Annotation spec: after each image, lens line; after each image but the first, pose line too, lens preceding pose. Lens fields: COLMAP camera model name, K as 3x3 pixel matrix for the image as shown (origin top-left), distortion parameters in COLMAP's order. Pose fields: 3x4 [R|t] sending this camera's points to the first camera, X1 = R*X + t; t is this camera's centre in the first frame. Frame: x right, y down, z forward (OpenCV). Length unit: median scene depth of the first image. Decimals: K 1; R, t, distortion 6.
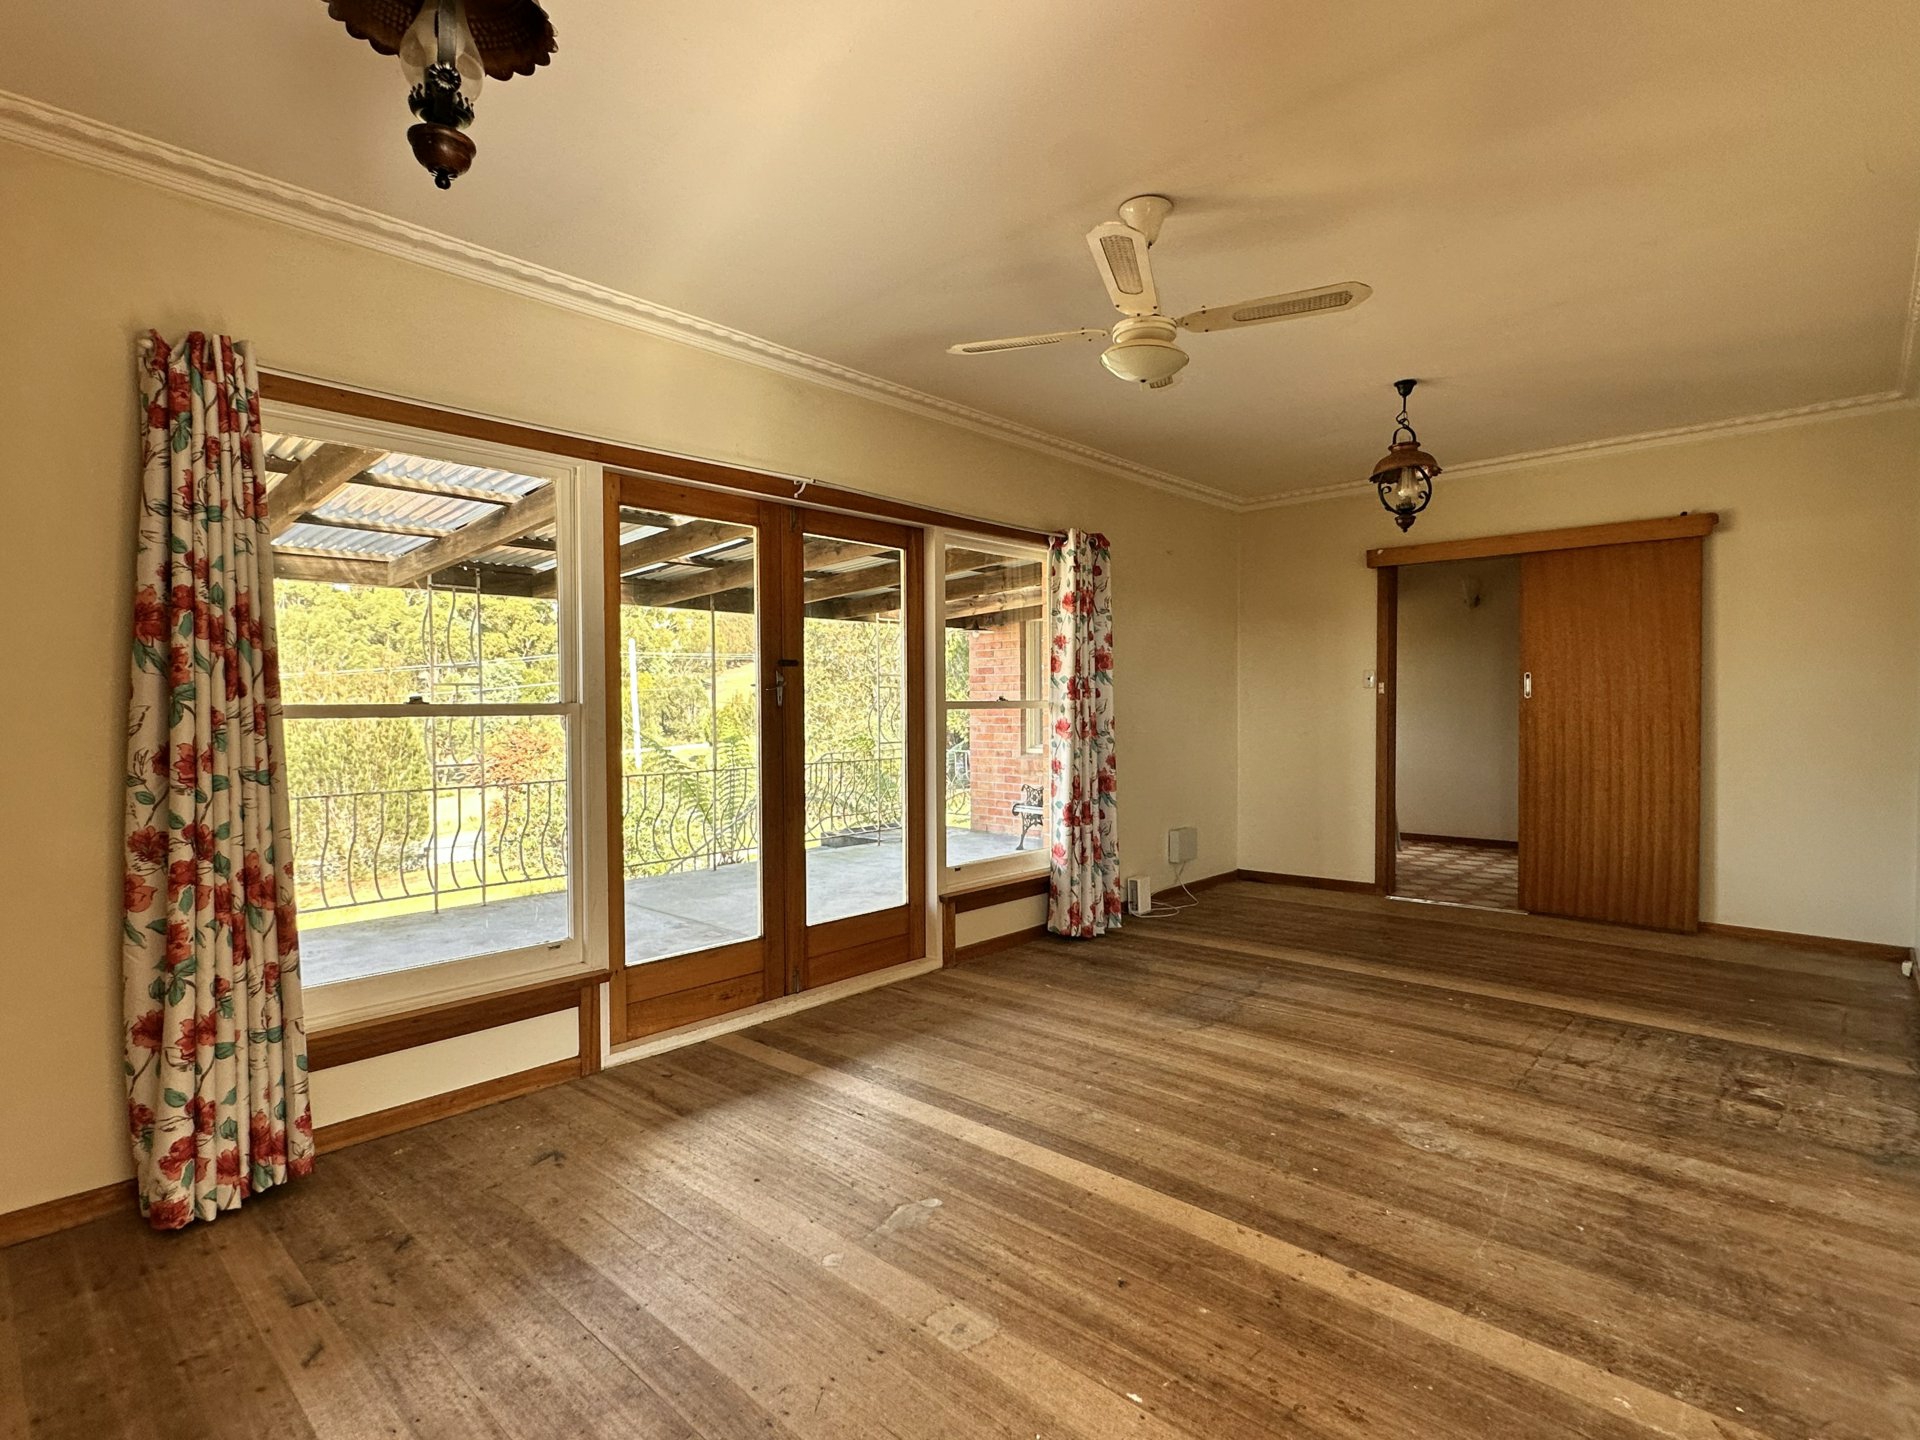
lens RADIAL K [[959.9, 0, 960.0], [0, 959.9, 720.0], [0, 0, 1]] dist [0.000765, 0.001504]
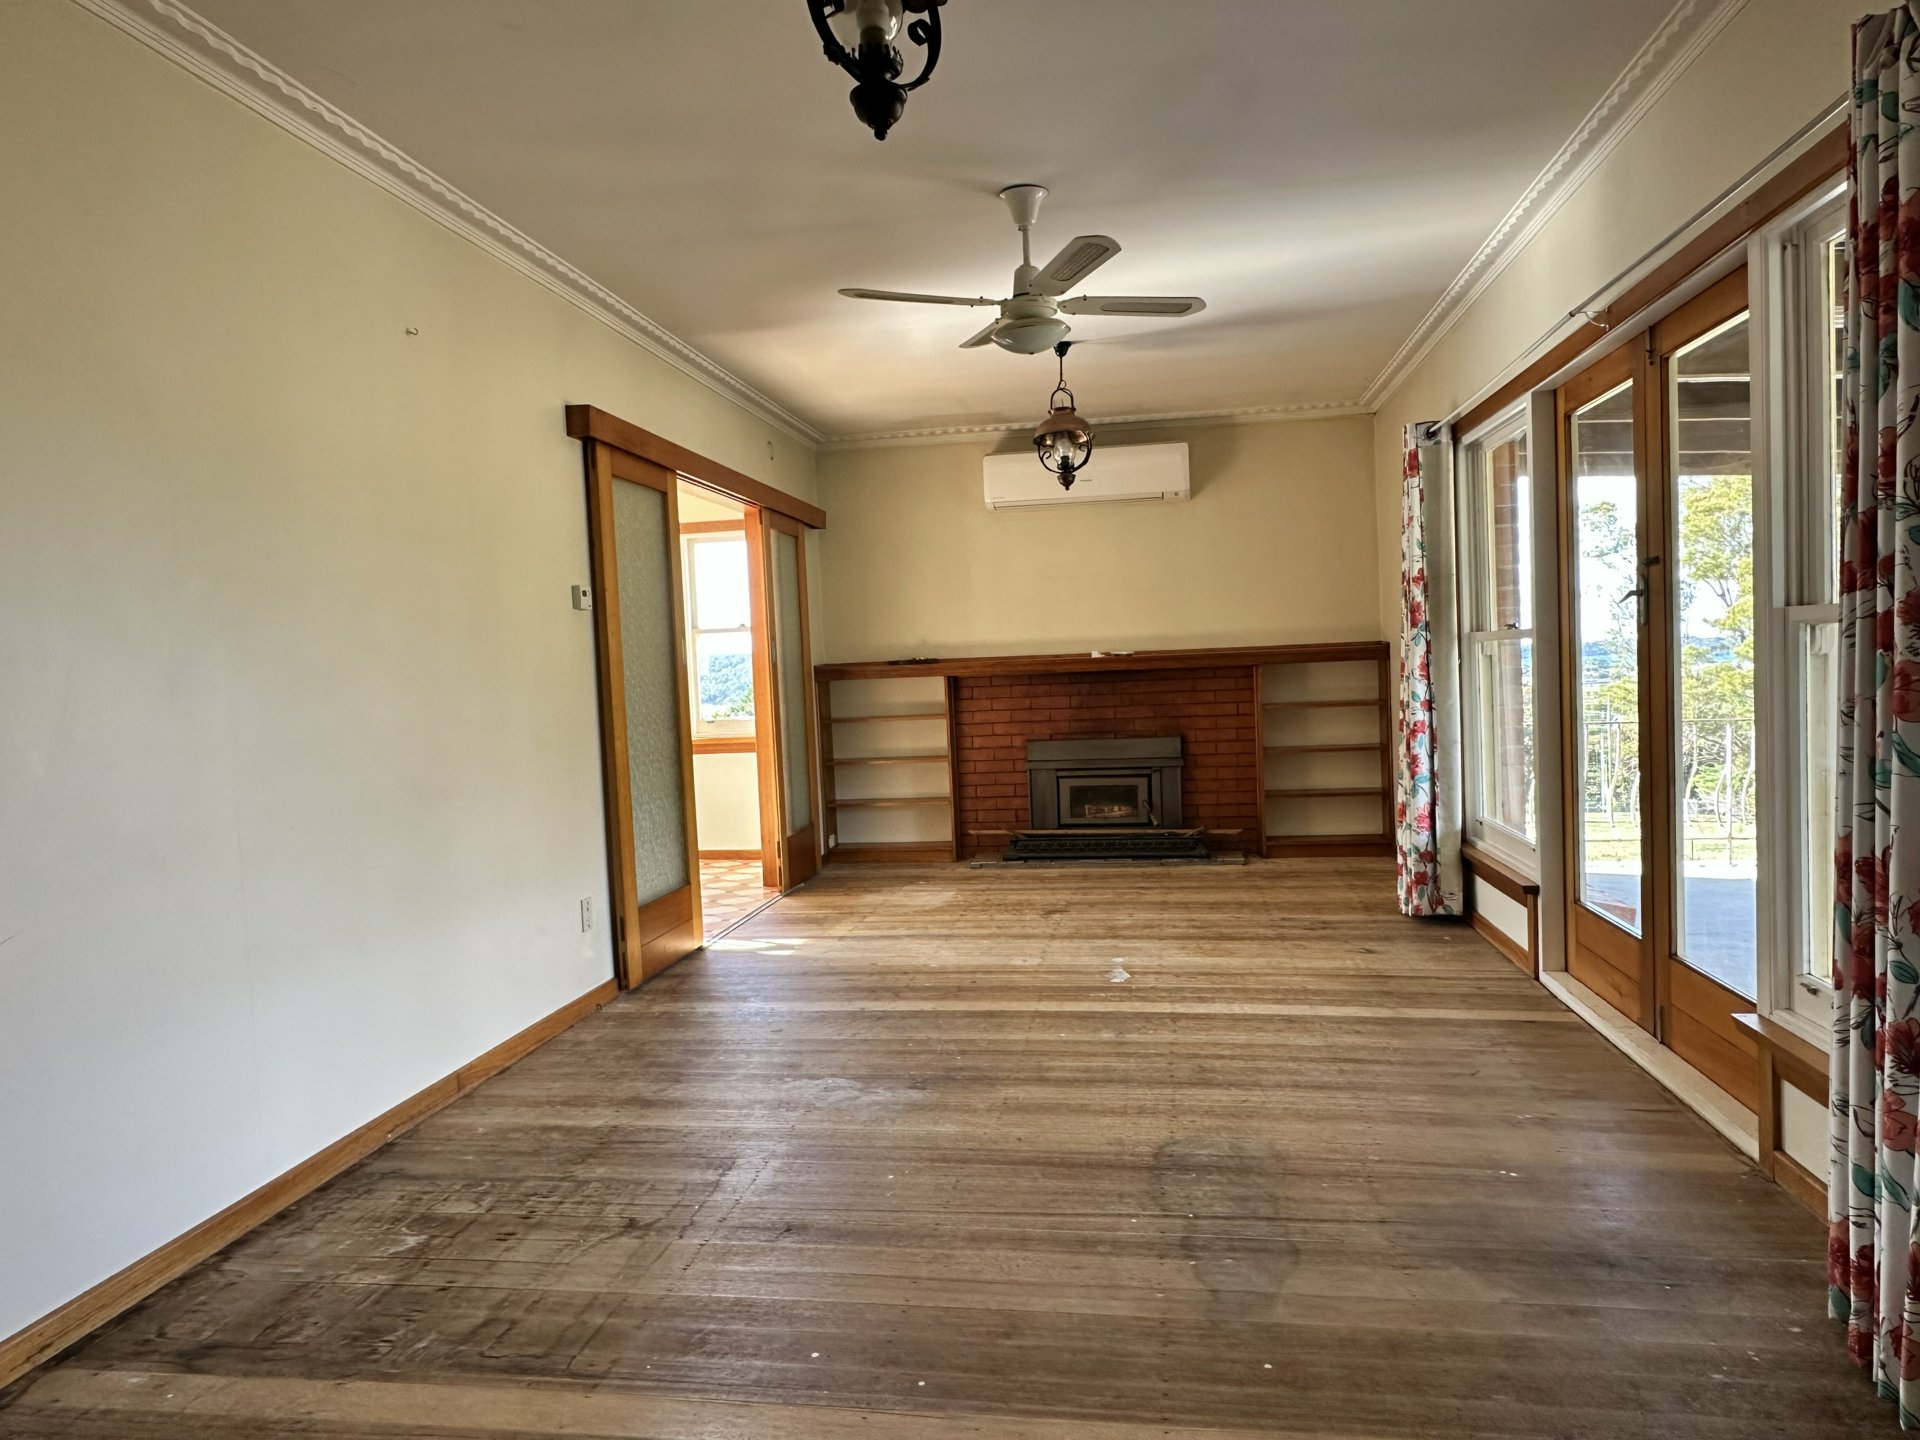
lens RADIAL K [[1310.7, 0, 960.0], [0, 1310.7, 720.0], [0, 0, 1]] dist [0.034106, -0.002777]
pose [[-0.827803, 0.064080, -0.557347, 0.966572], [0.035792, 0.997464, 0.061522, -0.027815], [0.559876, 0.030980, -0.827997, 1.906022]]
